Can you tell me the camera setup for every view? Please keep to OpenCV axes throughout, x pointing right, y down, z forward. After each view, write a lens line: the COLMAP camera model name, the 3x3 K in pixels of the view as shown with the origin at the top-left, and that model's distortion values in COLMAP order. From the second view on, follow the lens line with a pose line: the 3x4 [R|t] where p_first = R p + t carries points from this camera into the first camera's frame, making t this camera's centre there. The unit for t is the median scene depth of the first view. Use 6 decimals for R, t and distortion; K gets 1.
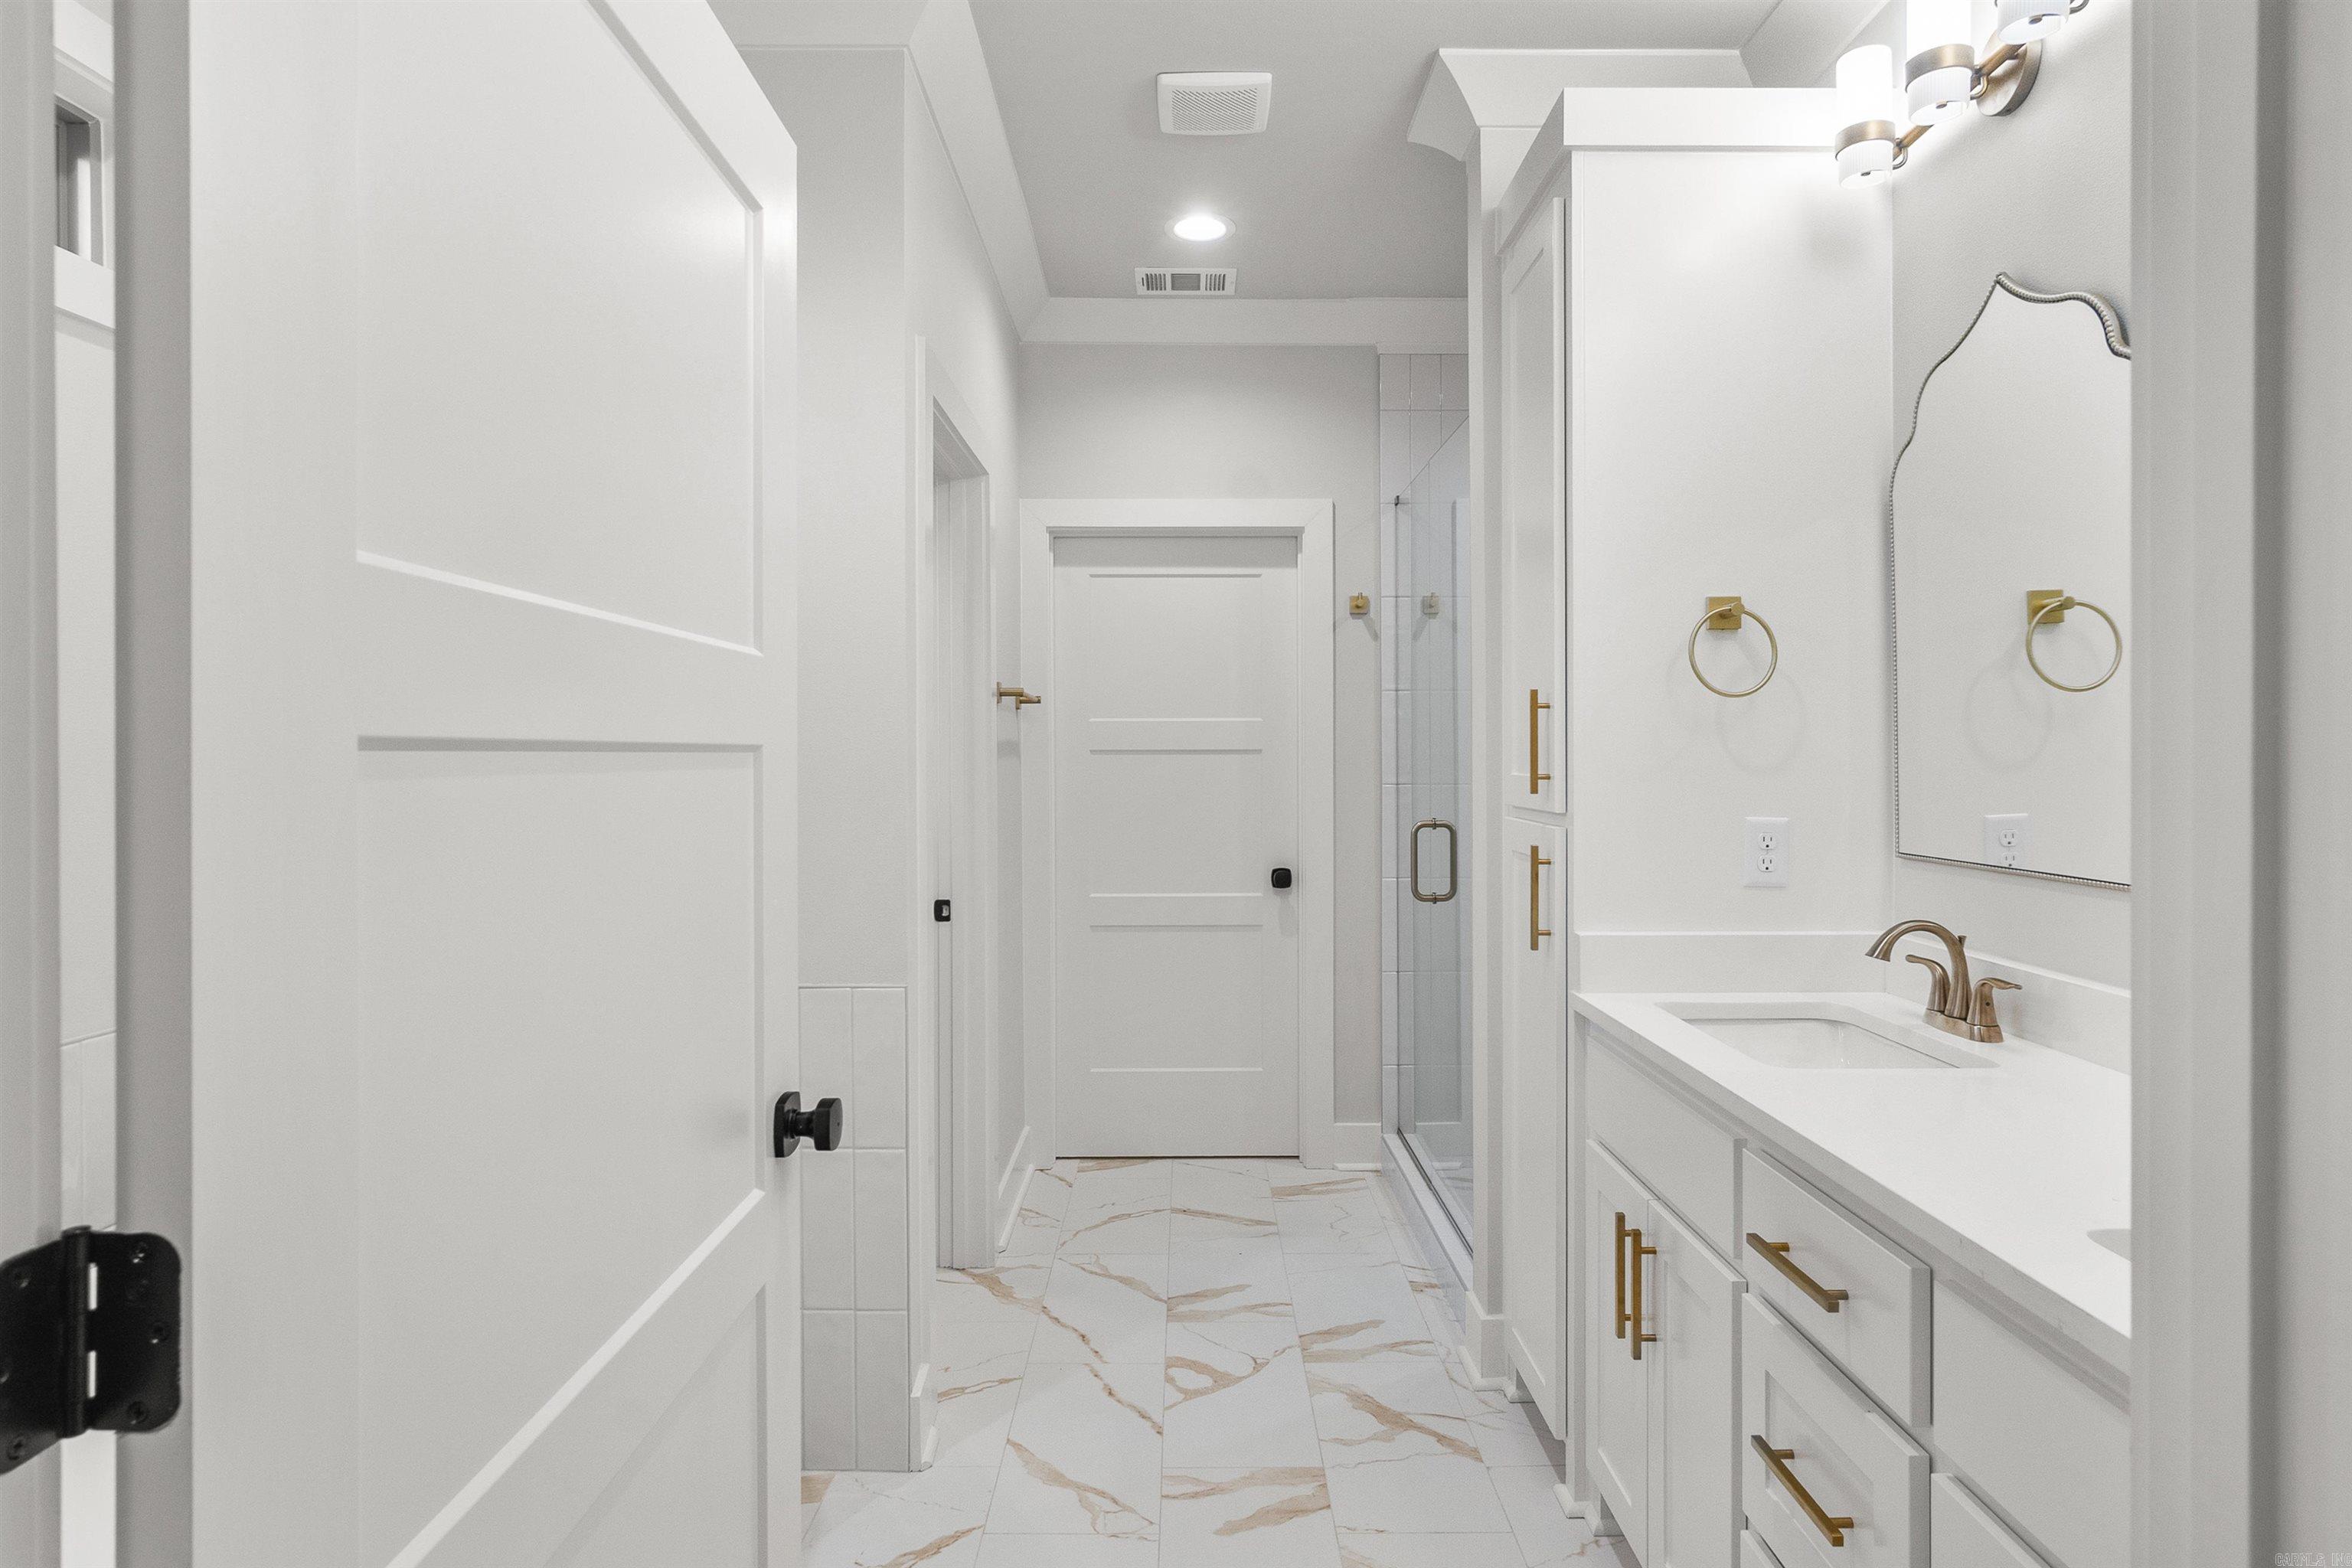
lens RADIAL K [[1257.0, 0, 1184.7], [0, 1257.0, 766.1], [0, 0, 1]] dist [-0.013555, -0.002370]
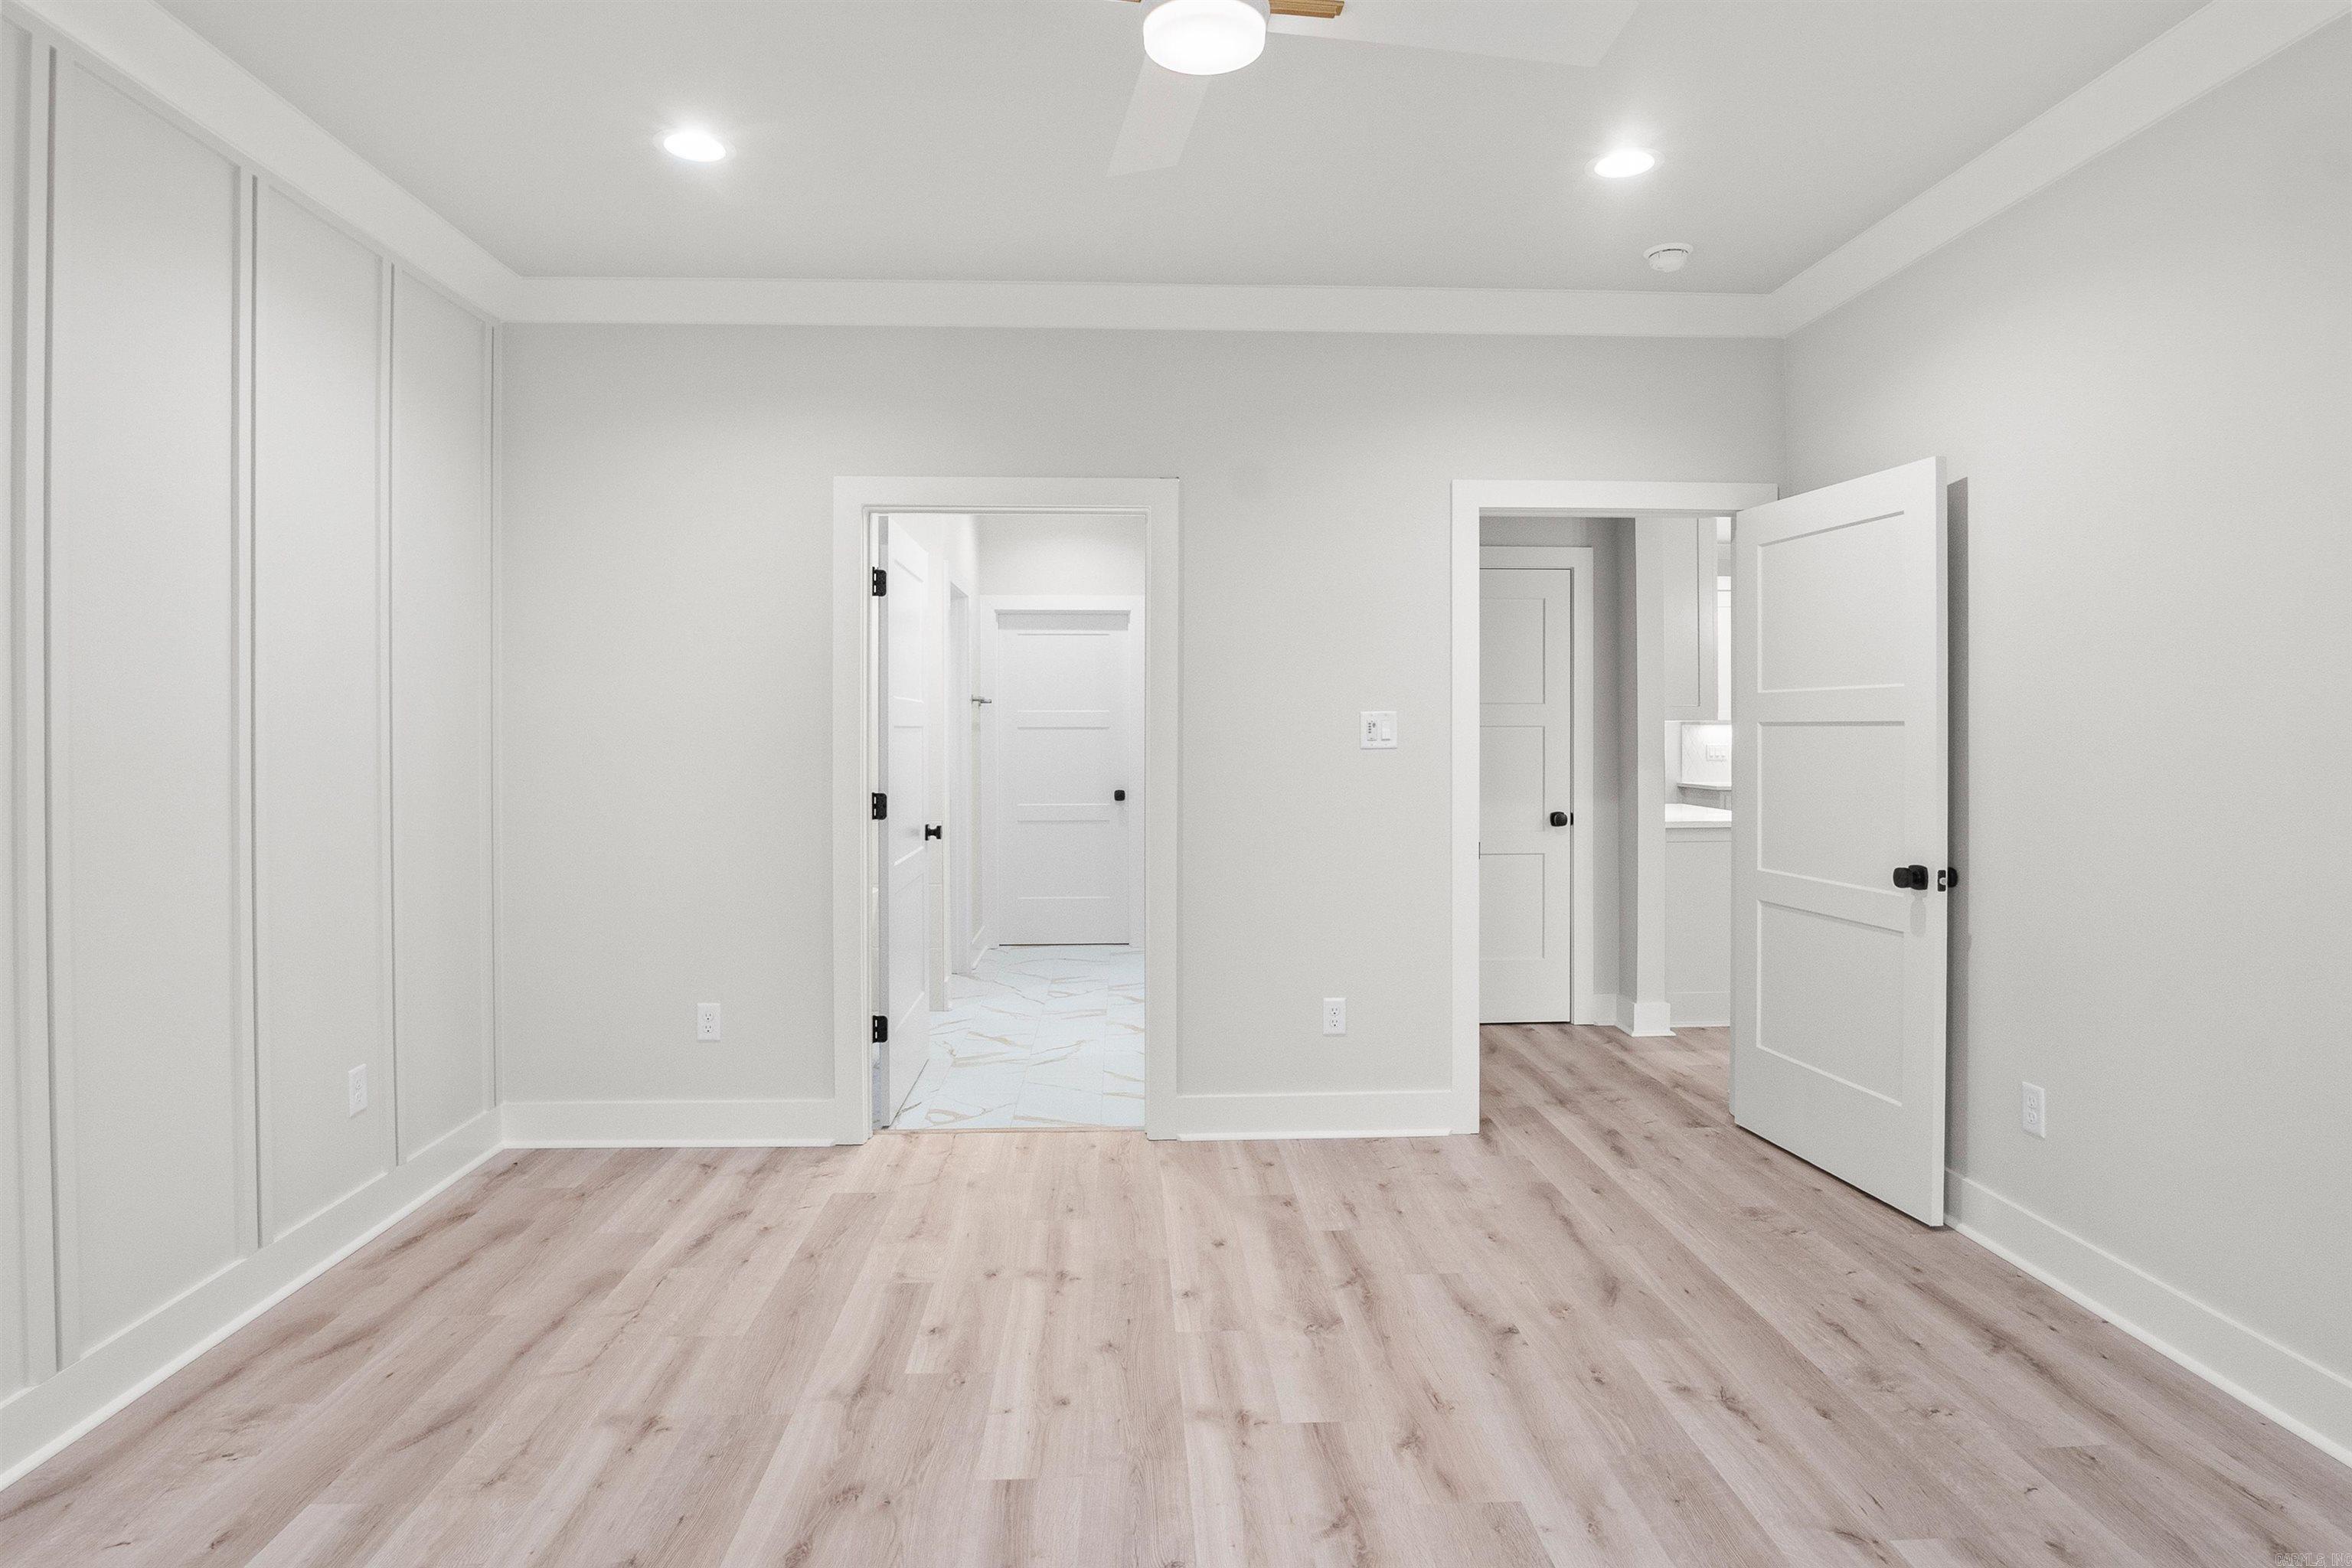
lens RADIAL K [[1257.0, 0, 1184.7], [0, 1257.0, 766.1], [0, 0, 1]] dist [-0.013555, -0.002370]
pose [[0.998835, -0.000149, 0.048251, 0.086951], [-0.000829, 0.999795, 0.020242, 0.007522], [-0.048245, -0.020259, 0.998630, -0.929032]]
